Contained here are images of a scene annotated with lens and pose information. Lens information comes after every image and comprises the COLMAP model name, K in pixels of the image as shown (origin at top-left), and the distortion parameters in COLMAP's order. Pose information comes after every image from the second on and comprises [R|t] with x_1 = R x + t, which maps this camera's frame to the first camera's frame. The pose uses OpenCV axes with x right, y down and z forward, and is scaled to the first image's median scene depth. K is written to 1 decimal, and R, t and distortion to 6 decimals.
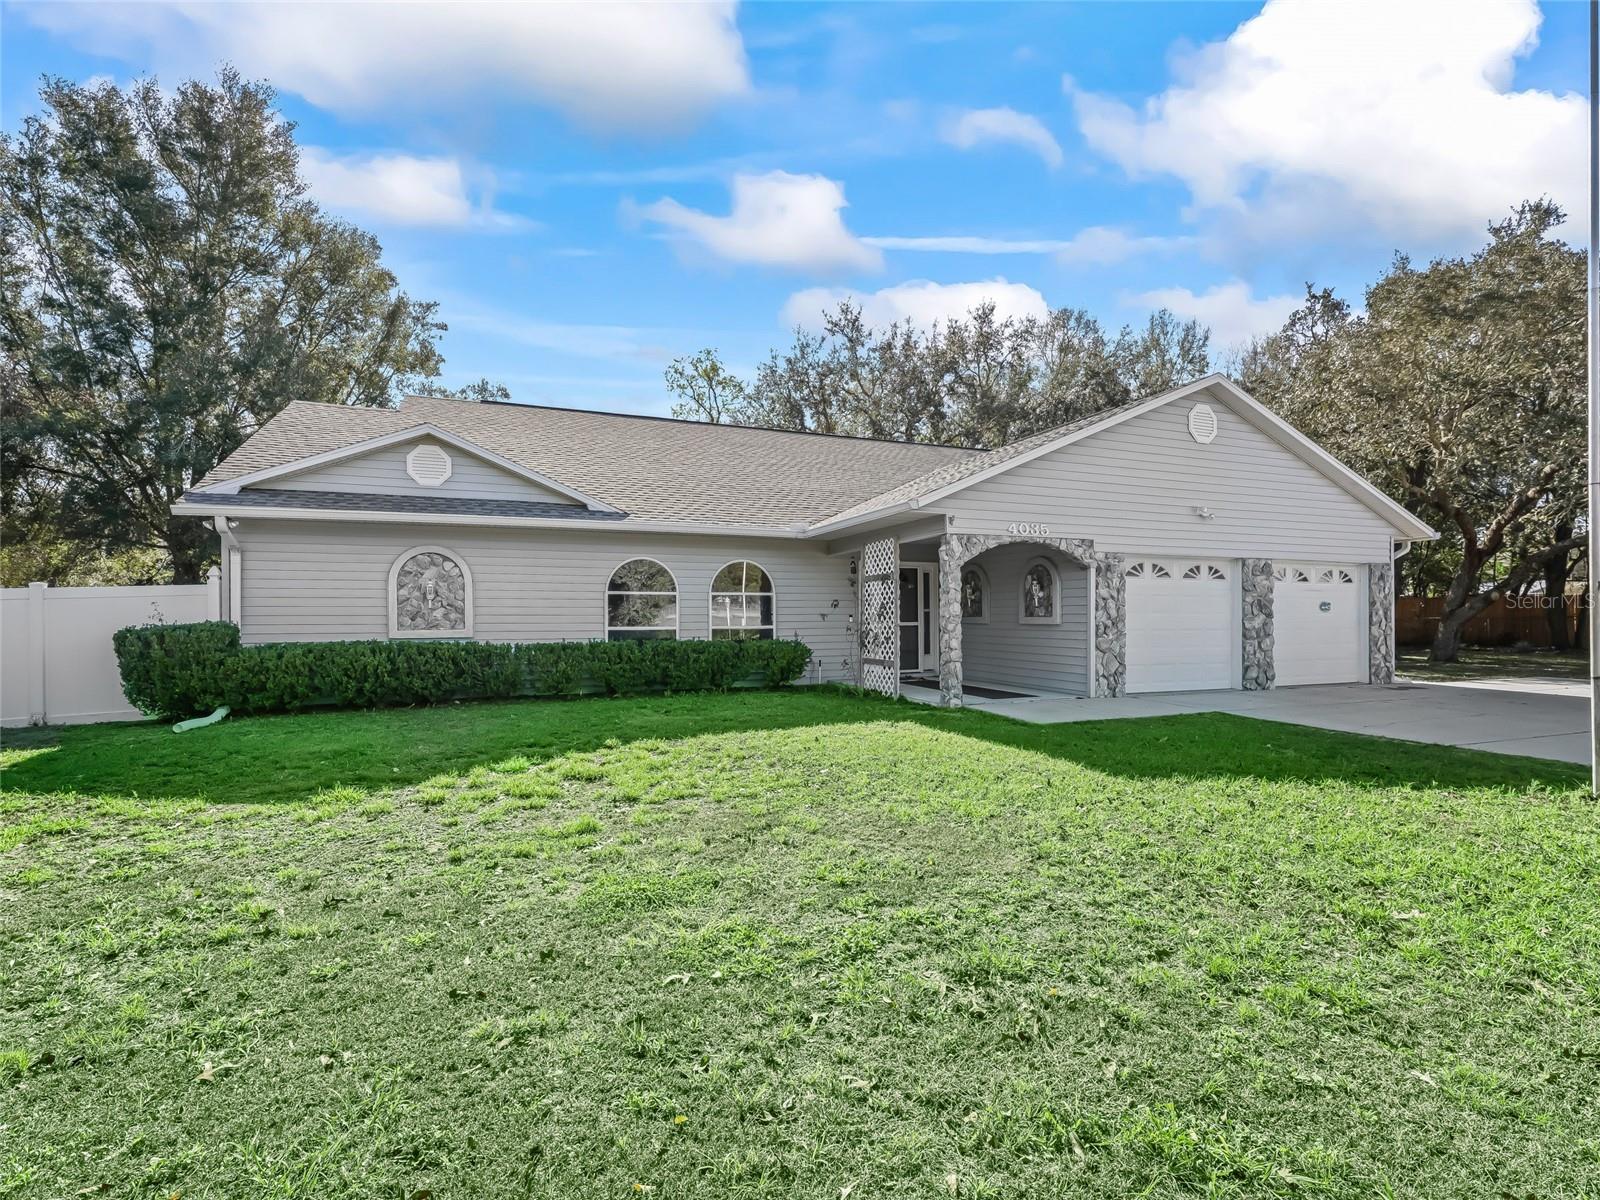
lens RADIAL K [[754.0, 0, 820.8], [0, 754.0, 604.4], [0, 0, 1]] dist [-0.001030, 0.000172]
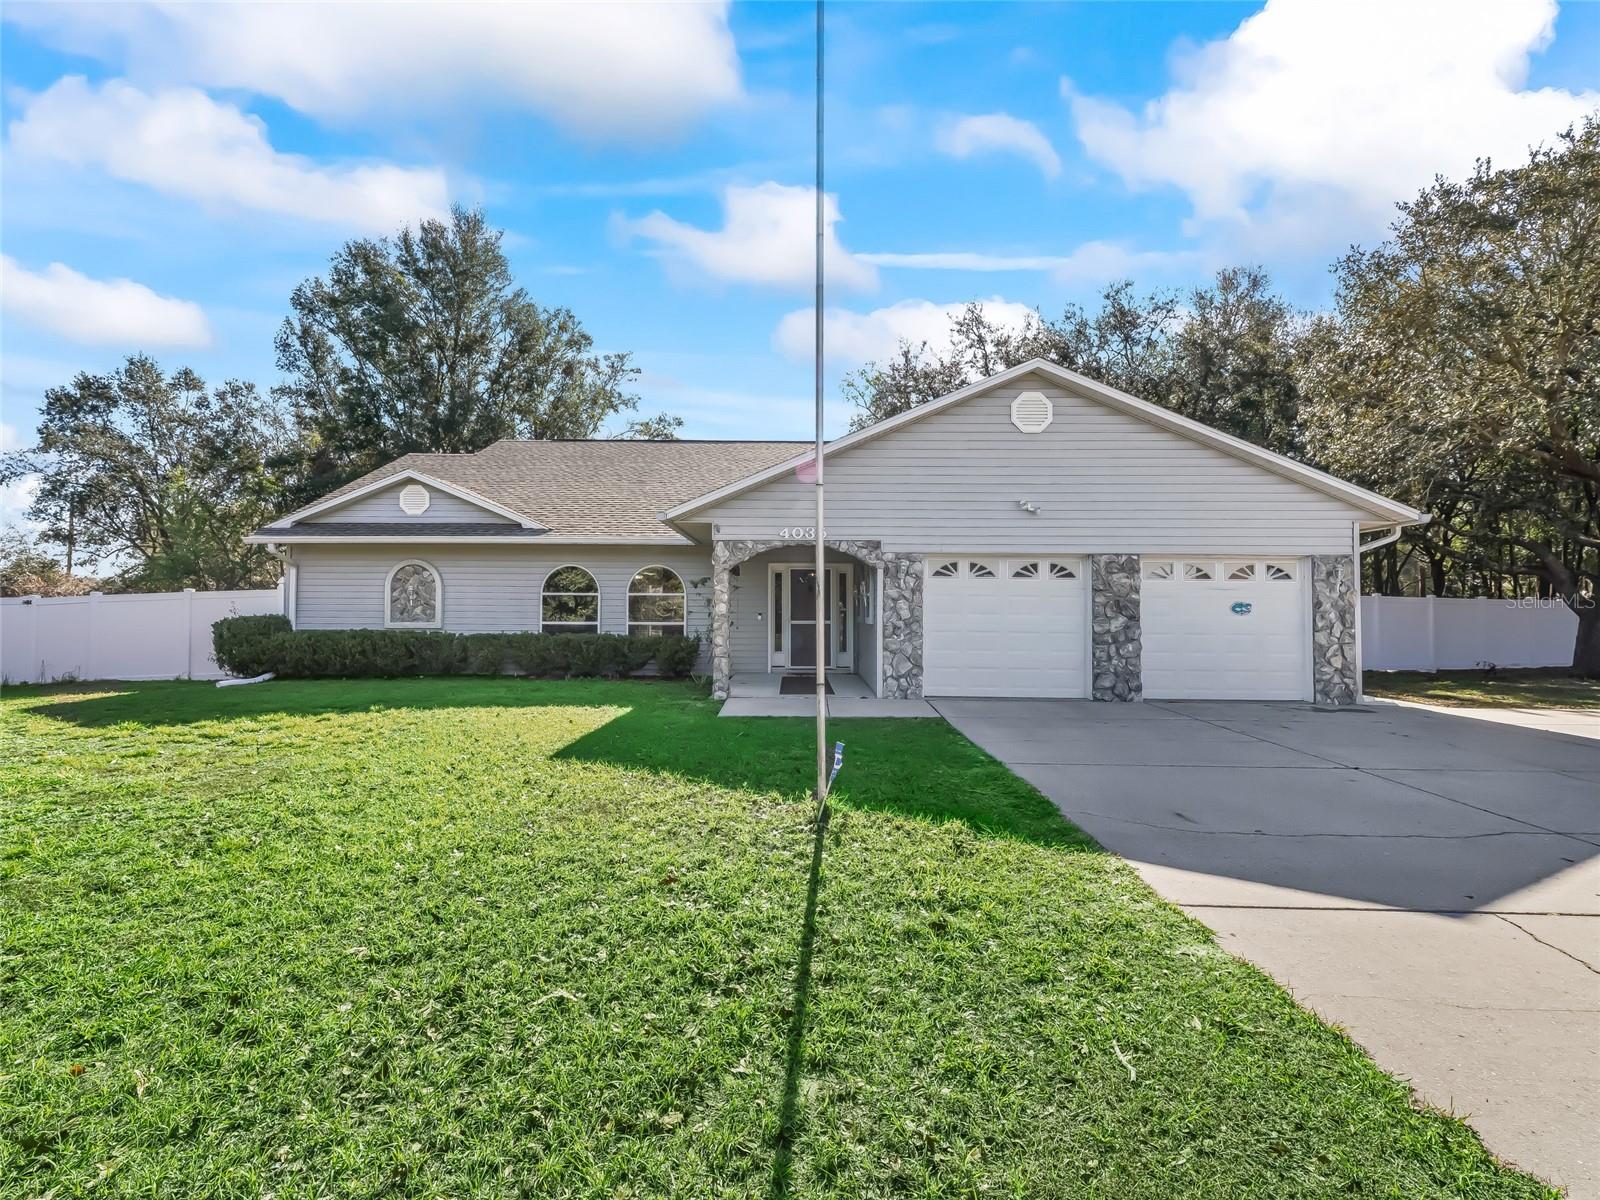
lens RADIAL K [[730.8, 0, 794.0], [0, 730.8, 597.1], [0, 0, 1]] dist [0.009635, -0.000244]
pose [[0.922493, -0.000509, -0.386013, 0.581039], [-0.001453, 0.999987, -0.004790, -0.005318], [0.386010, 0.004979, 0.922481, 0.053362]]
